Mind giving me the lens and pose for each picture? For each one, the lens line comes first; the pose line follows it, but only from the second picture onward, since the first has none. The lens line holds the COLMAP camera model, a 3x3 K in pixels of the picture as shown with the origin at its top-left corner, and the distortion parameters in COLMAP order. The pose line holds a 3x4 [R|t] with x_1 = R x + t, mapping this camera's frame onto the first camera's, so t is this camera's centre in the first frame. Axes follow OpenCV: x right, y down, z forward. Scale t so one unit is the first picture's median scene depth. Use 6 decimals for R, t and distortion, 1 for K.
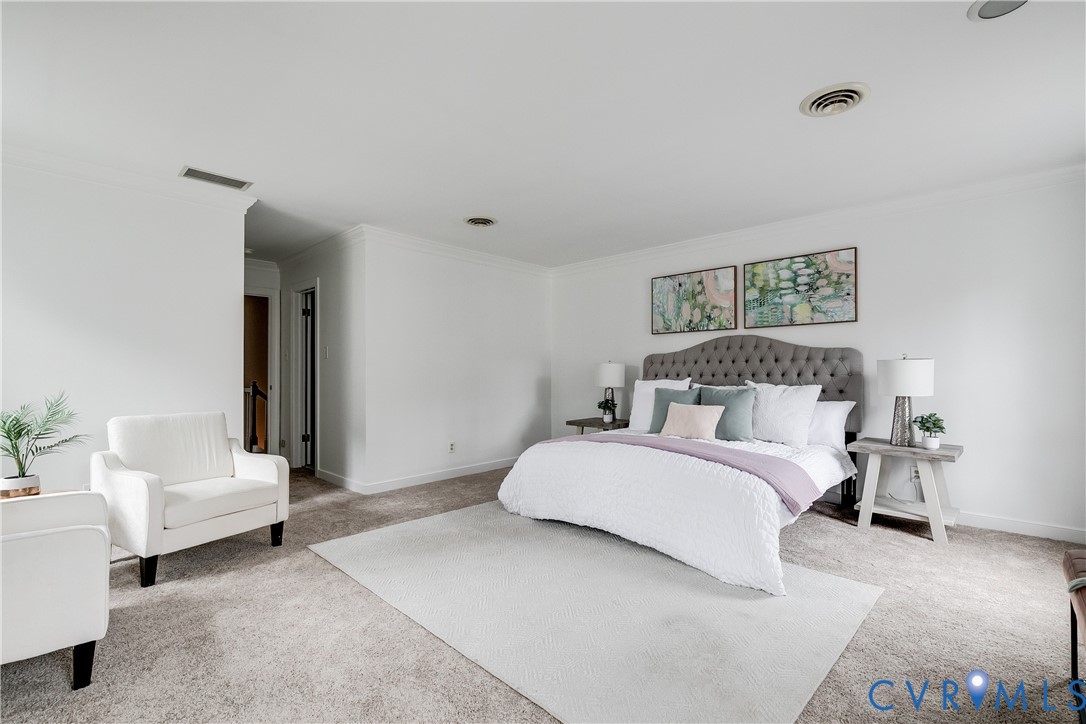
lens RADIAL K [[496.4, 0, 544.0], [0, 496.4, 367.9], [0, 0, 1]] dist [0.004190, 0.000215]
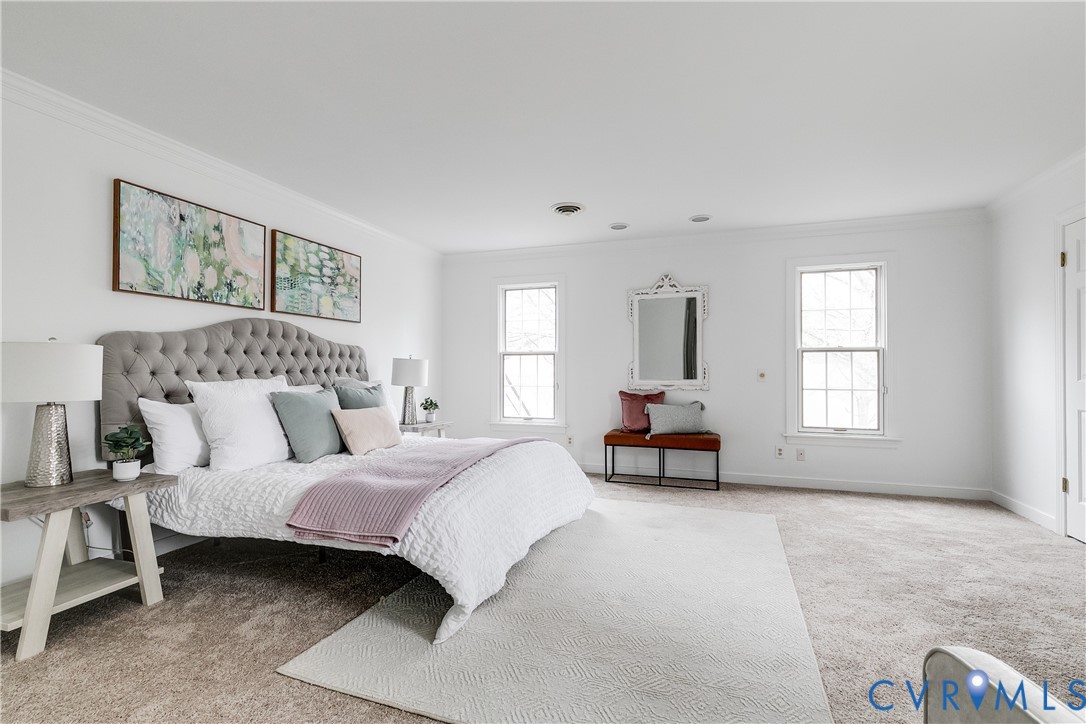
lens RADIAL K [[496.4, 0, 546.5], [0, 496.4, 364.7], [0, 0, 1]] dist [0.004190, 0.000215]
pose [[-0.432215, 0.006174, 0.901750, -0.489547], [-0.014193, 0.999806, -0.013648, 0.008576], [-0.901659, -0.018697, -0.432043, 0.961795]]
